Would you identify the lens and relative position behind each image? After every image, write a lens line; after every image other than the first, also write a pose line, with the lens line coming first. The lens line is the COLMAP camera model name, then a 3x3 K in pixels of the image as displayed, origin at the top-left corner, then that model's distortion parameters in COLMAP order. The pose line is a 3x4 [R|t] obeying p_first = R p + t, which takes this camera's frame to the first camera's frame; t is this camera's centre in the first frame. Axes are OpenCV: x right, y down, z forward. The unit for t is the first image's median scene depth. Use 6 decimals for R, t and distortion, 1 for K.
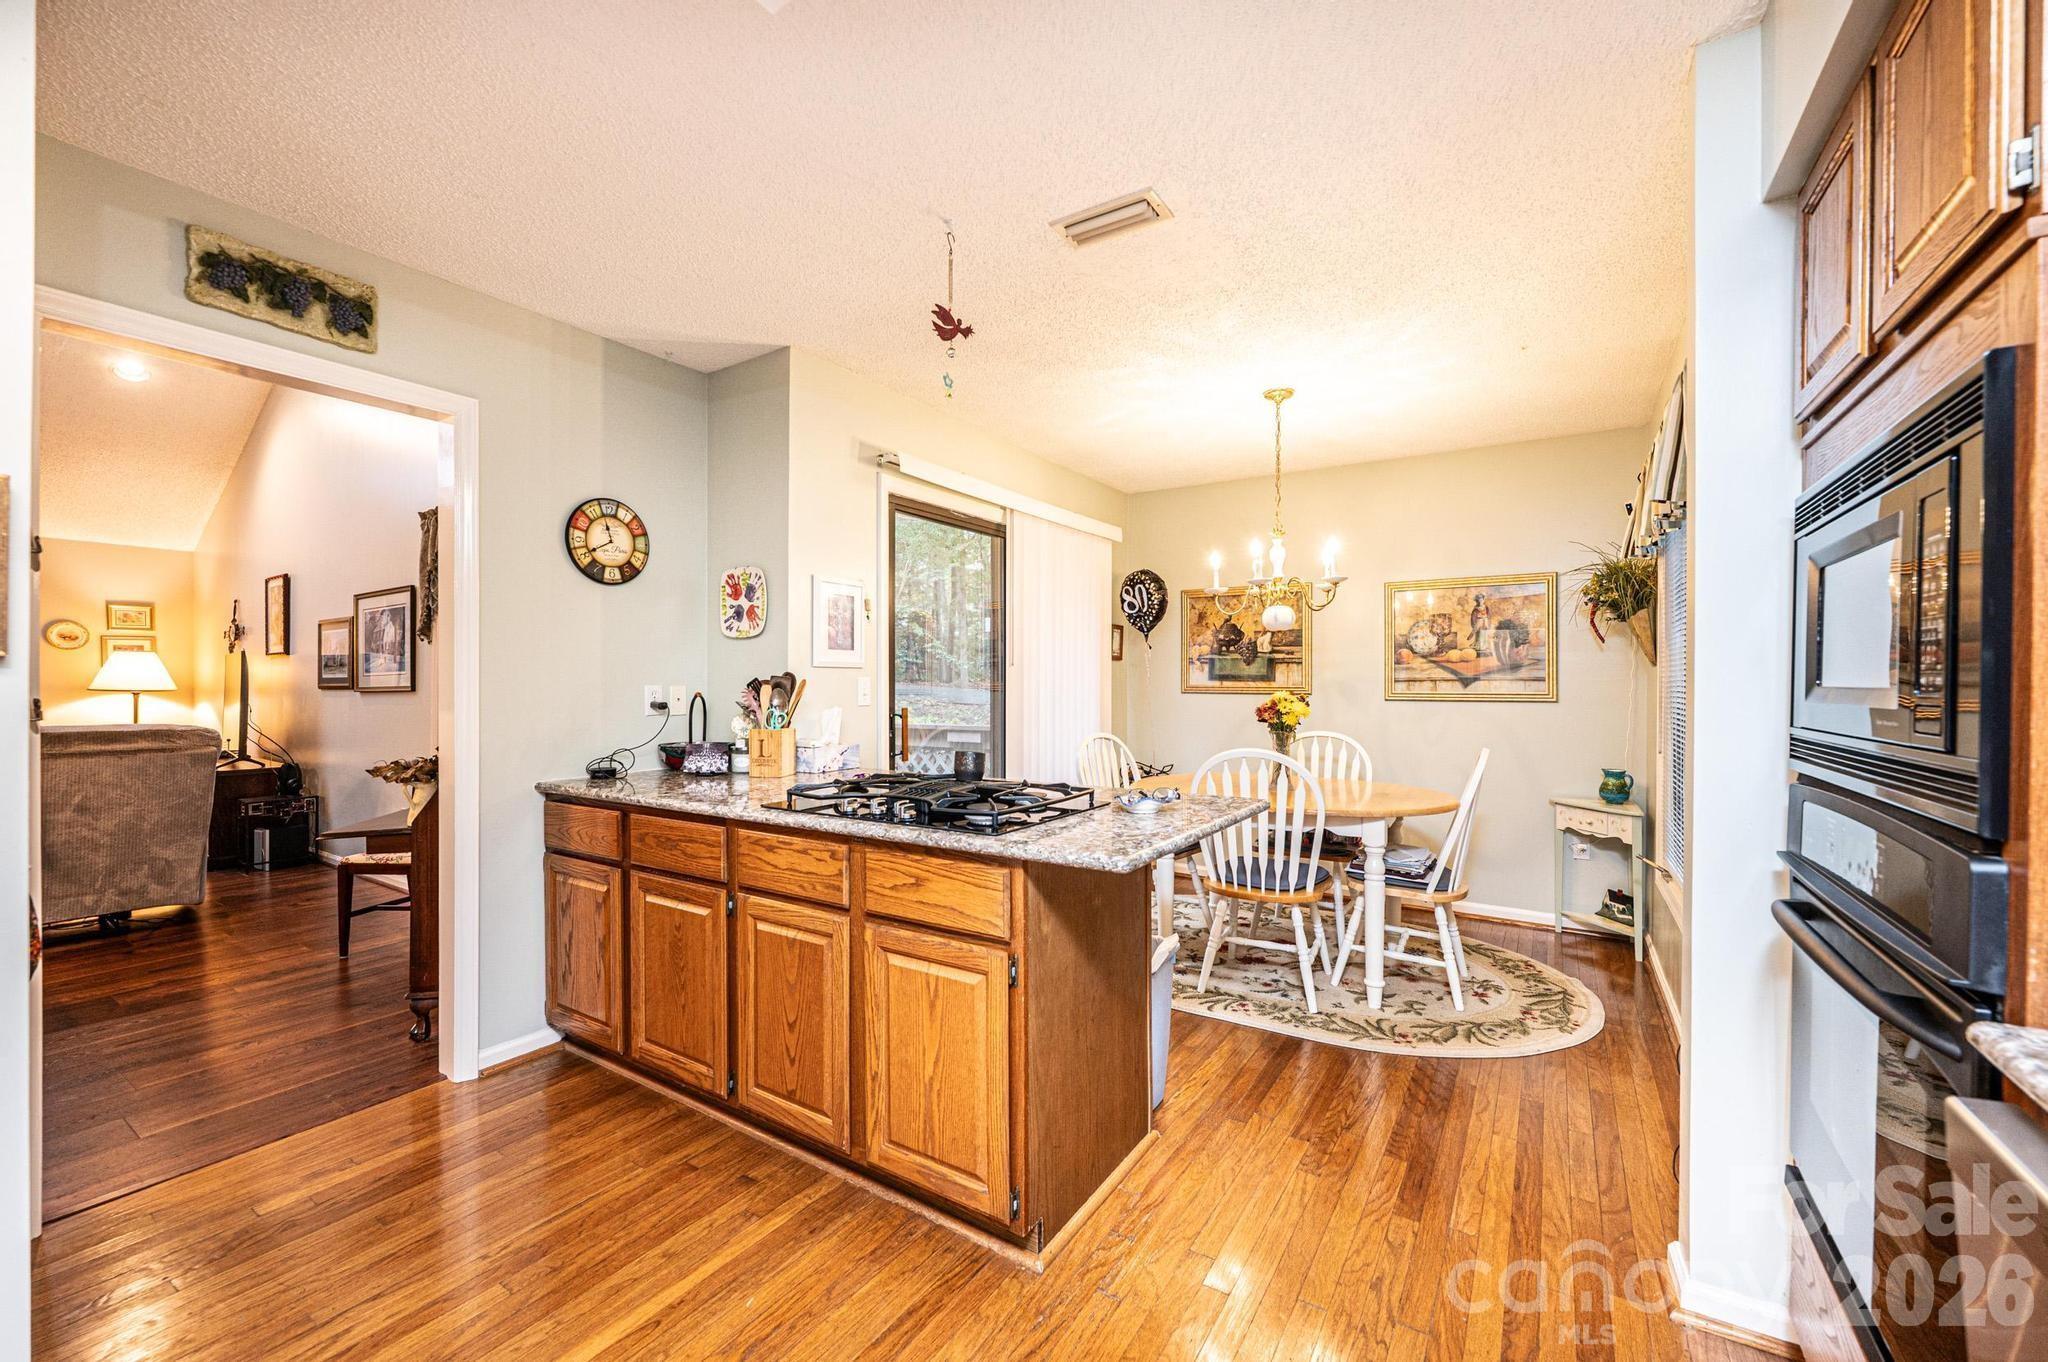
lens RADIAL K [[812.7, 0, 1022.7], [0, 812.7, 683.0], [0, 0, 1]] dist [0.000319, 0.000051]
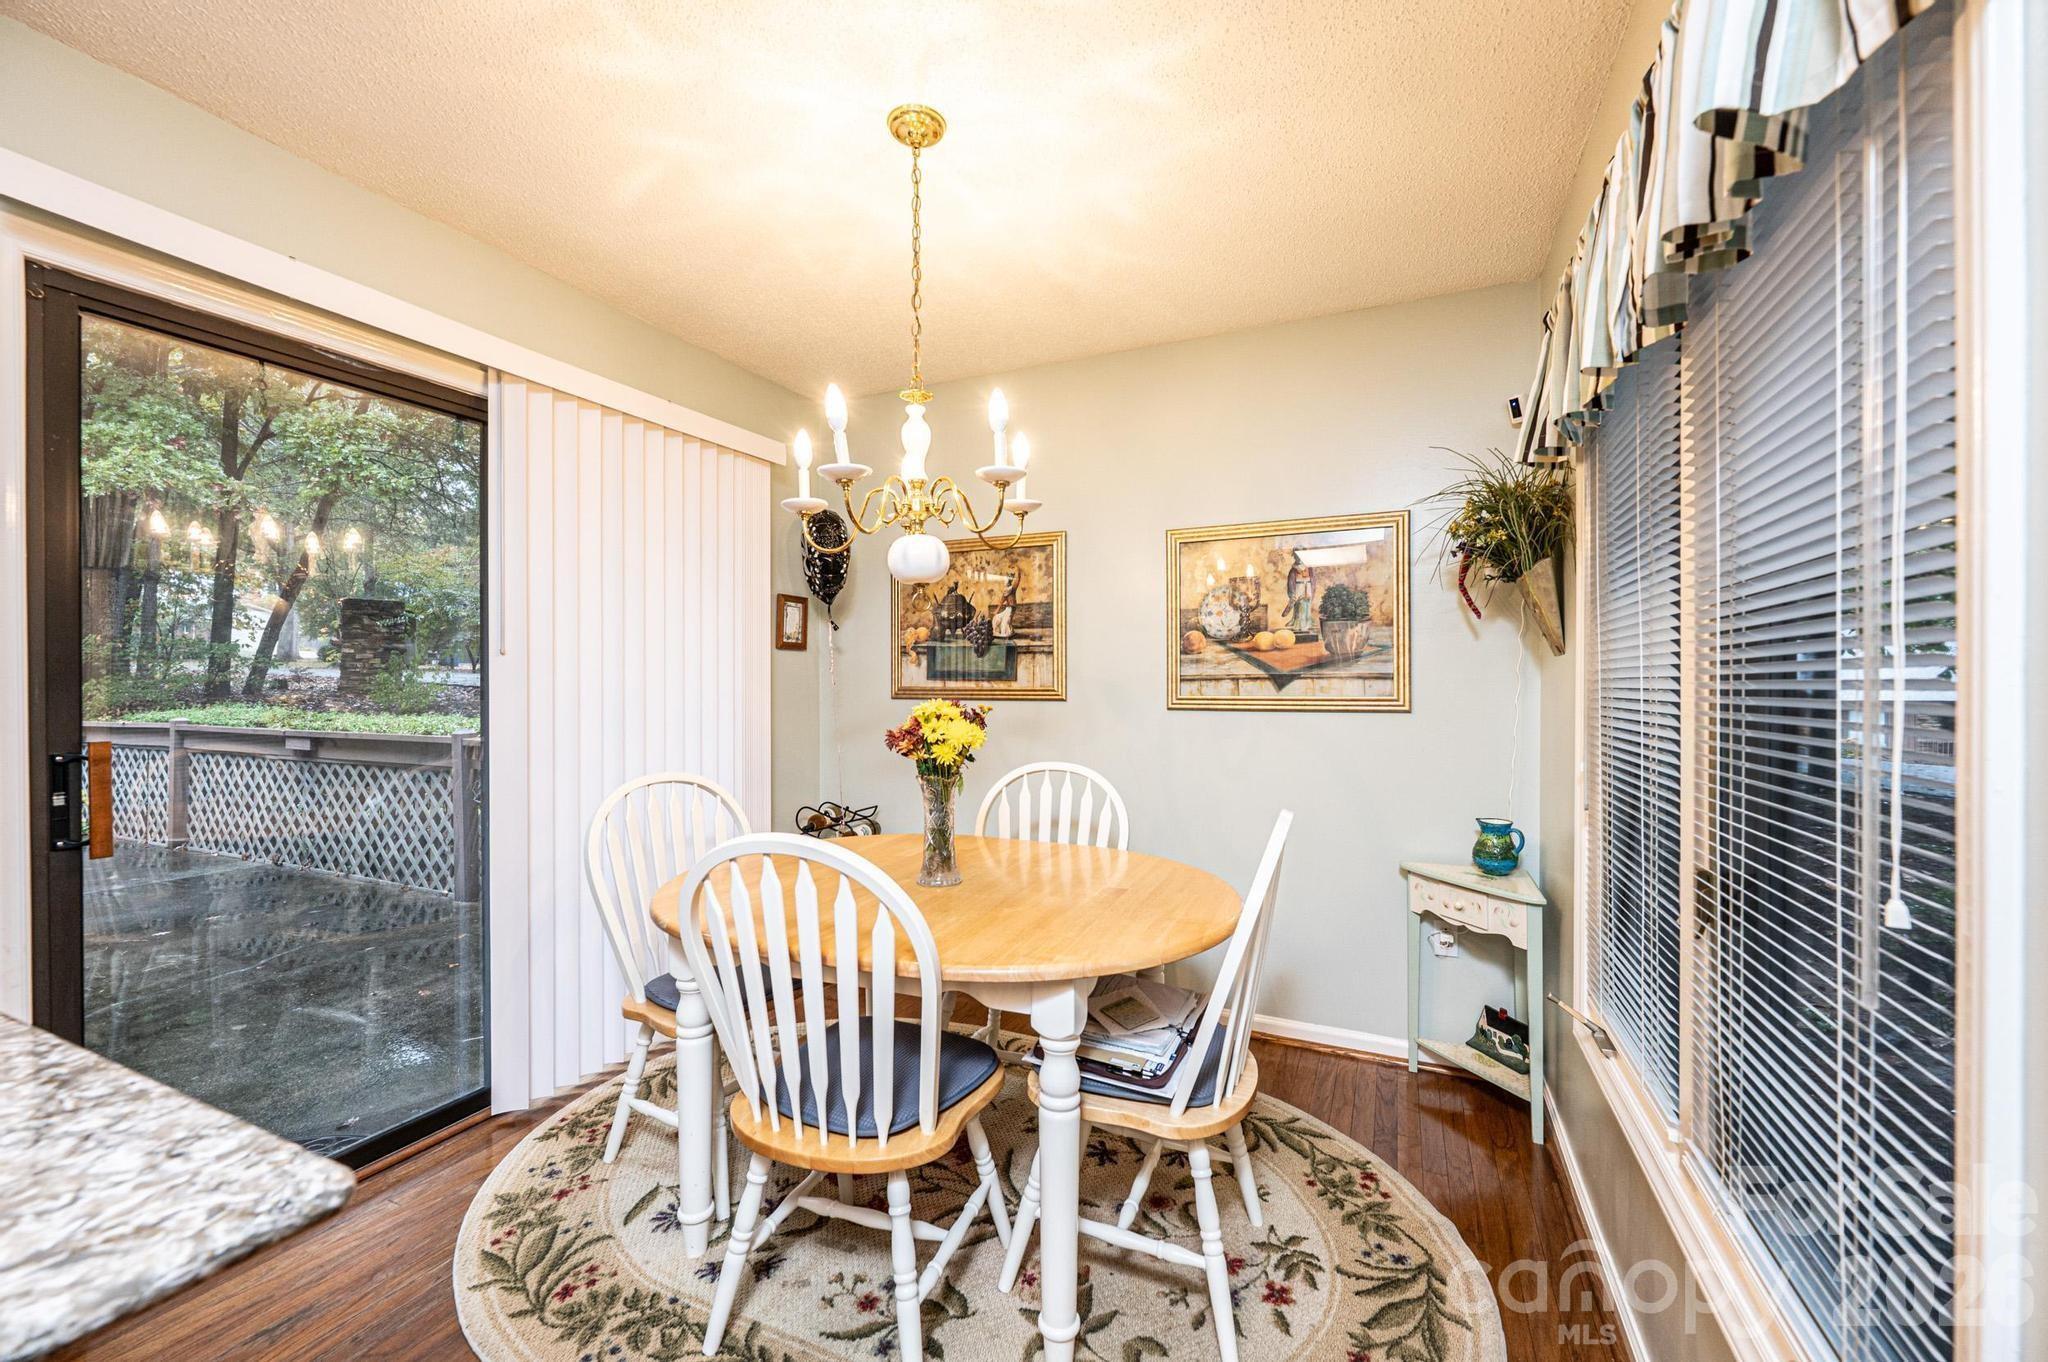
lens RADIAL K [[812.7, 0, 1022.7], [0, 812.7, 683.0], [0, 0, 1]] dist [0.000319, 0.000051]
pose [[0.989458, -0.003154, 0.144789, 0.260873], [0.002994, 0.999995, 0.001321, -0.001258], [-0.144792, -0.000873, 0.989462, 0.407686]]
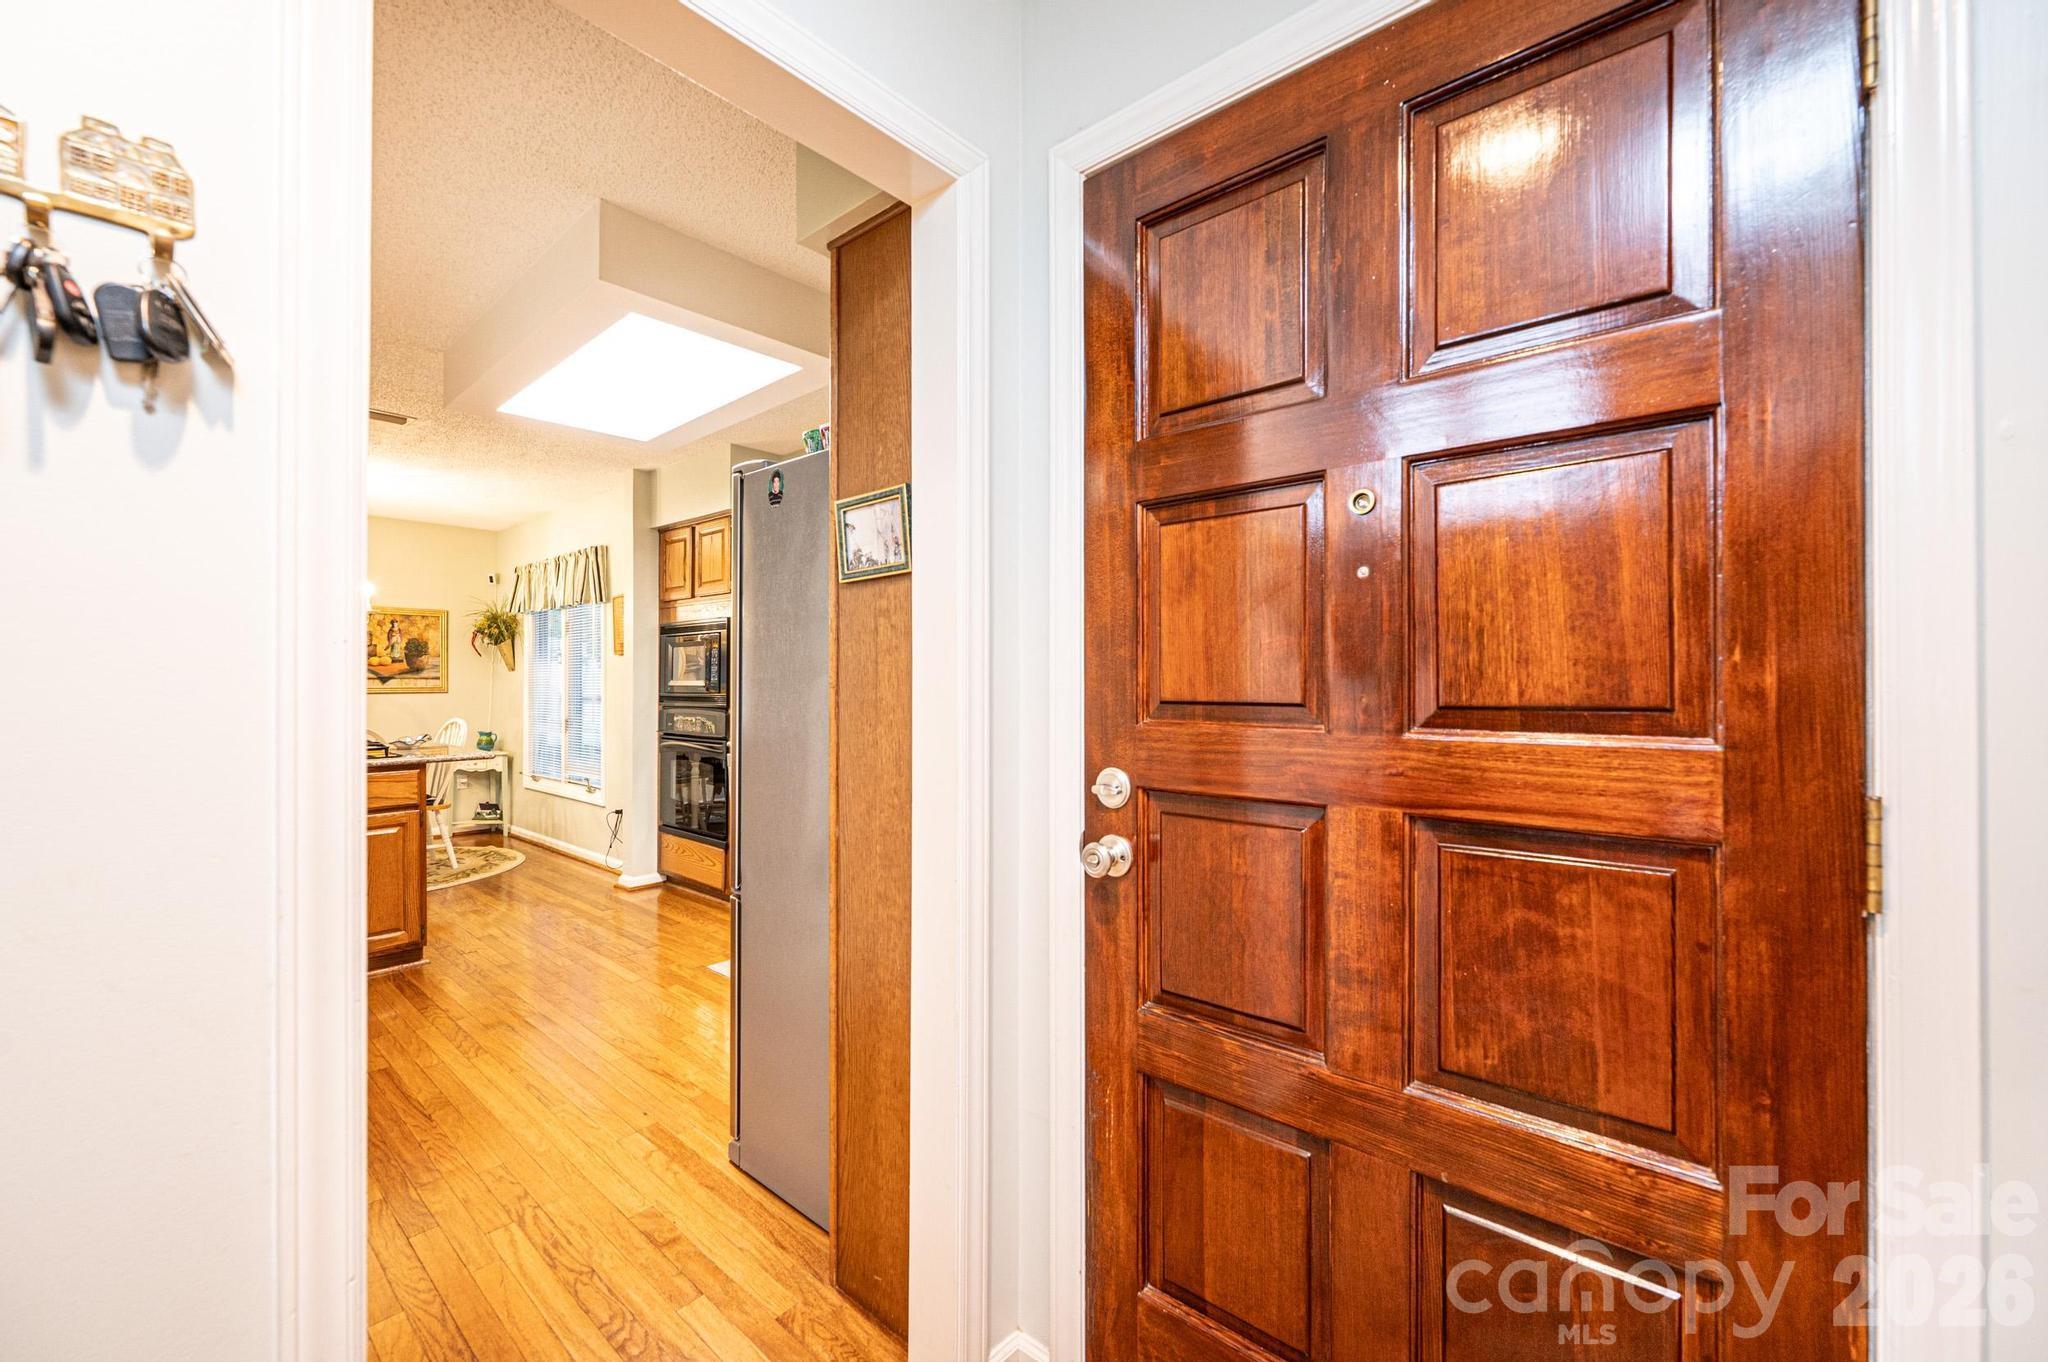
lens RADIAL K [[825.4, 0, 1020.7], [0, 825.4, 676.5], [0, 0, 1]] dist [-0.000047, 0.000016]
pose [[0.135614, 0.001293, 0.990761, -0.774341], [0.003017, 0.999994, -0.001718, -0.001437], [-0.990757, 0.003222, 0.135609, -0.316834]]
